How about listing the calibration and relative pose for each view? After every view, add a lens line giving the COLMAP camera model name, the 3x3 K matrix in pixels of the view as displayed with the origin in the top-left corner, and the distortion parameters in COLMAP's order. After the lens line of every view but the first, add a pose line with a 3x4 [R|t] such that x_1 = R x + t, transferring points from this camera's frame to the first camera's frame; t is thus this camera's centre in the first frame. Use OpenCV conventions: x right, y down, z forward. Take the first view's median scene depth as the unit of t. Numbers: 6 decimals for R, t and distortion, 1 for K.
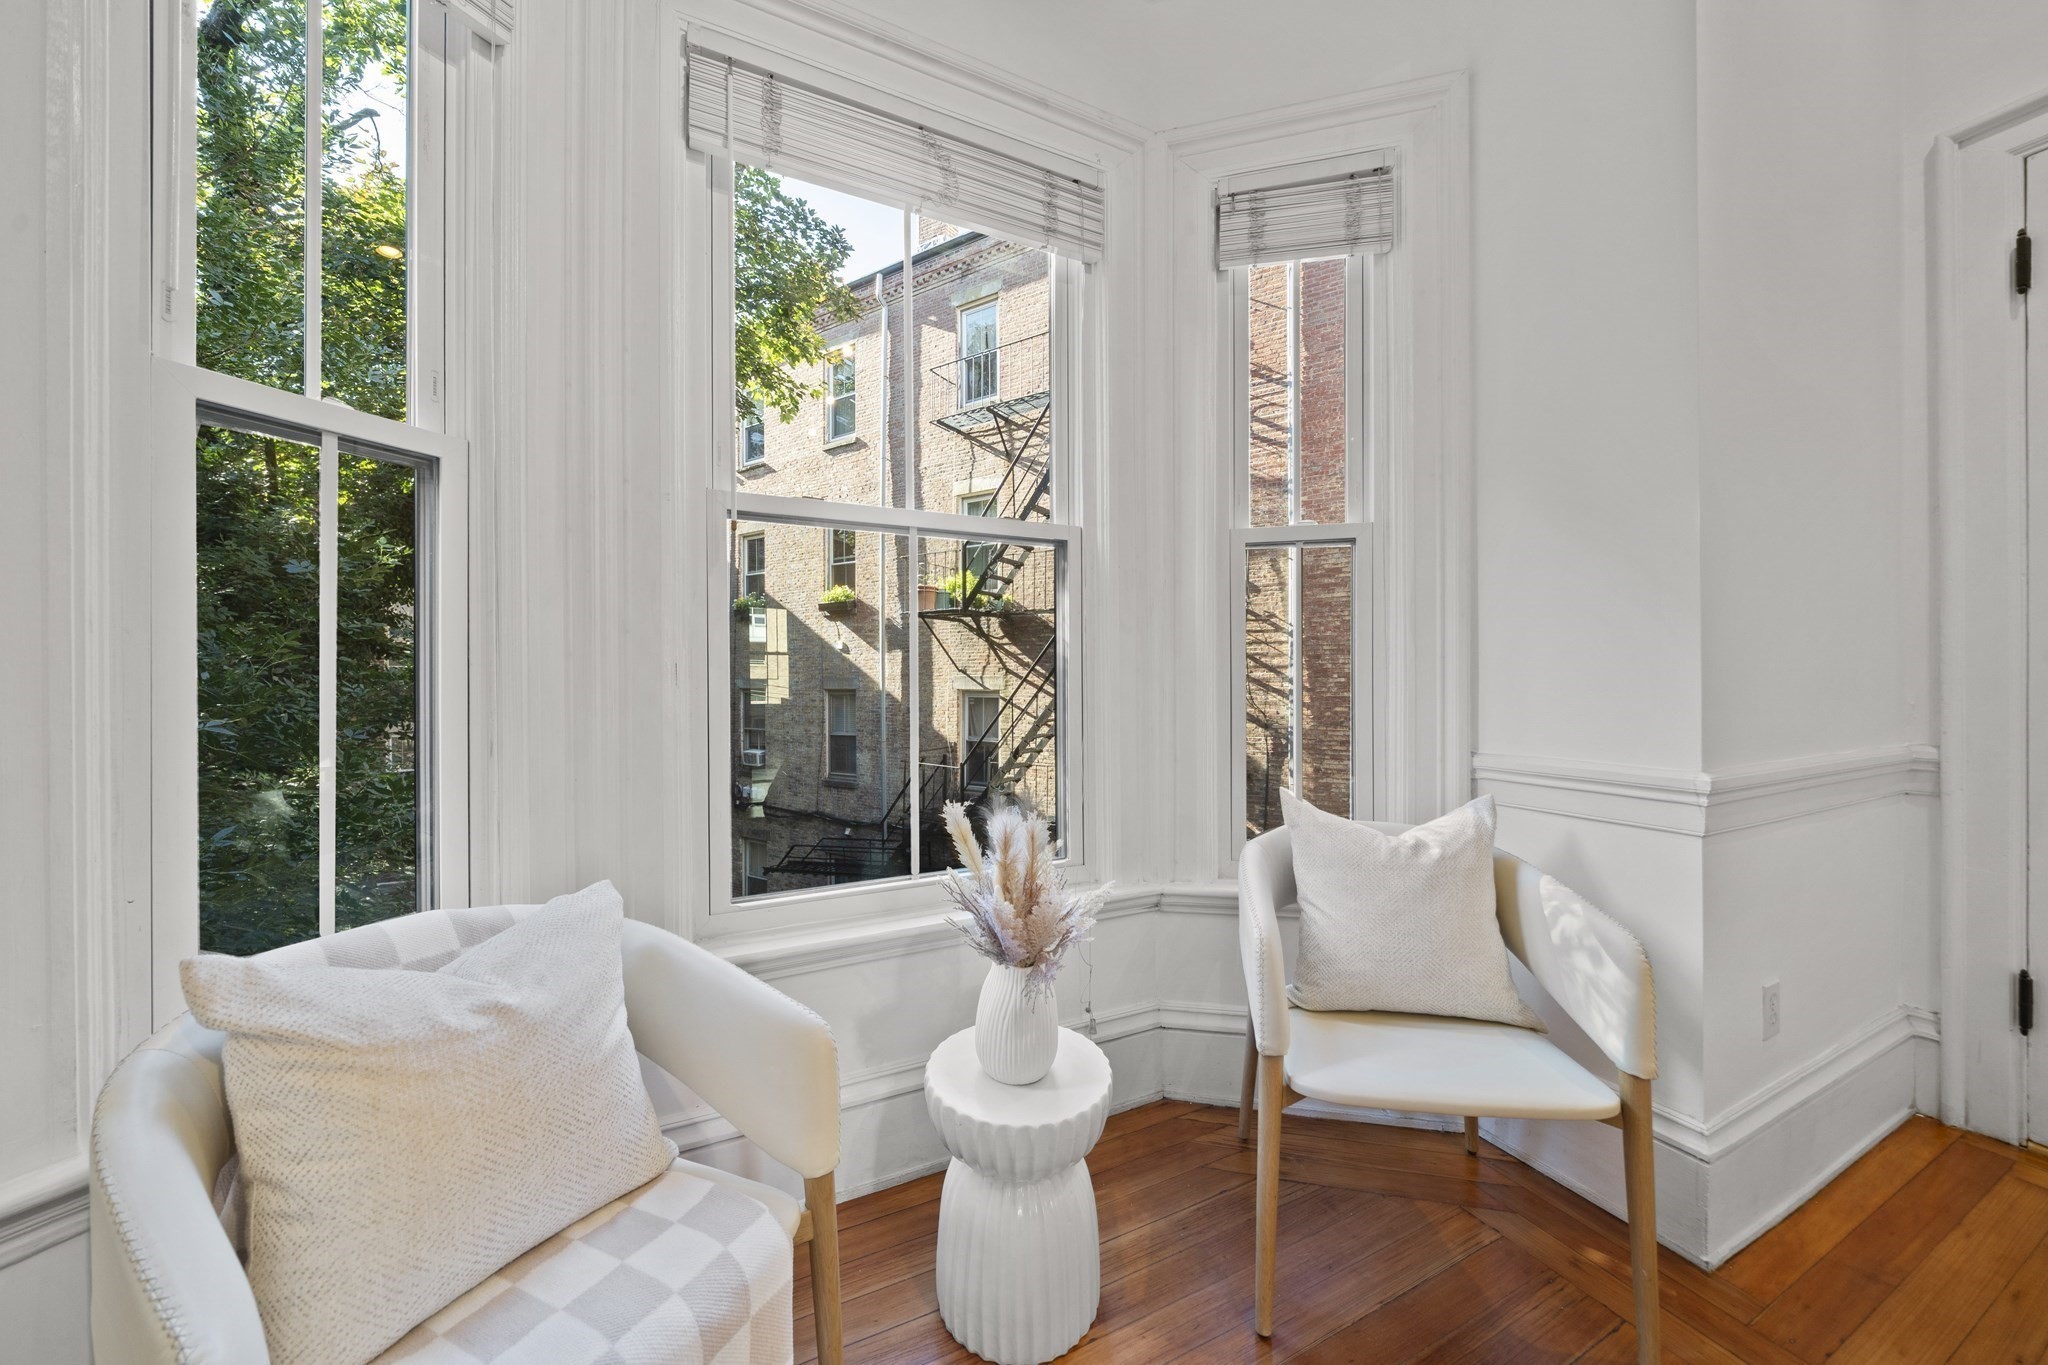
lens RADIAL K [[701.8, 0, 1029.1], [0, 701.8, 680.6], [0, 0, 1]] dist [-0.003201, -0.000155]
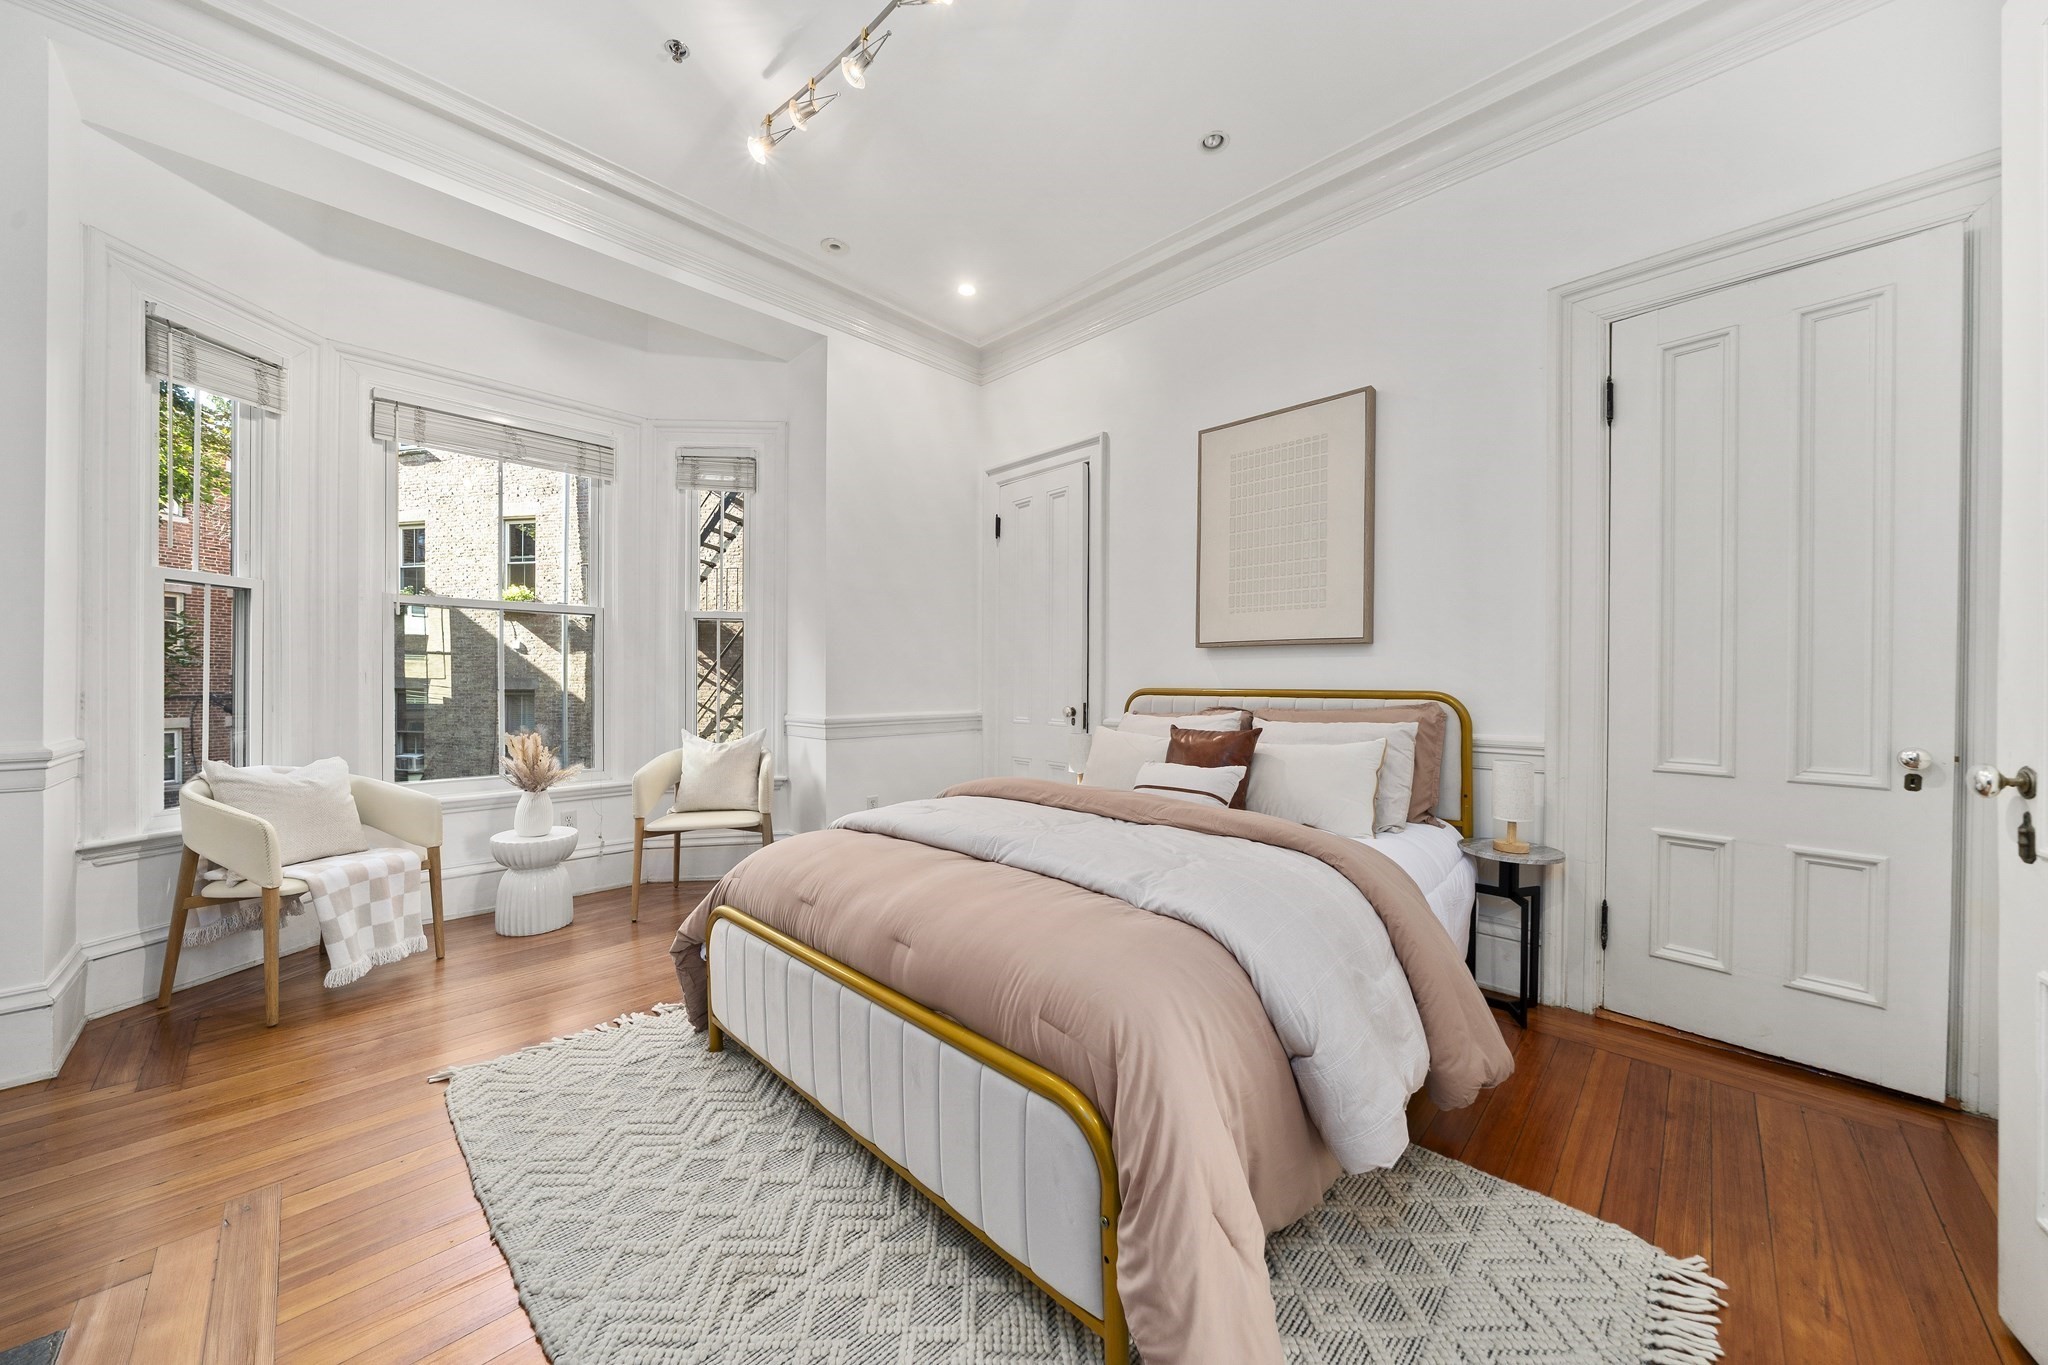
lens RADIAL K [[701.8, 0, 1015.8], [0, 701.8, 682.3], [0, 0, 1]] dist [-0.003201, -0.000155]
pose [[0.942963, 0.006838, 0.332828, 0.070725], [-0.006469, 0.999977, -0.002216, -0.000268], [-0.332836, -0.000063, 0.942985, -0.178892]]
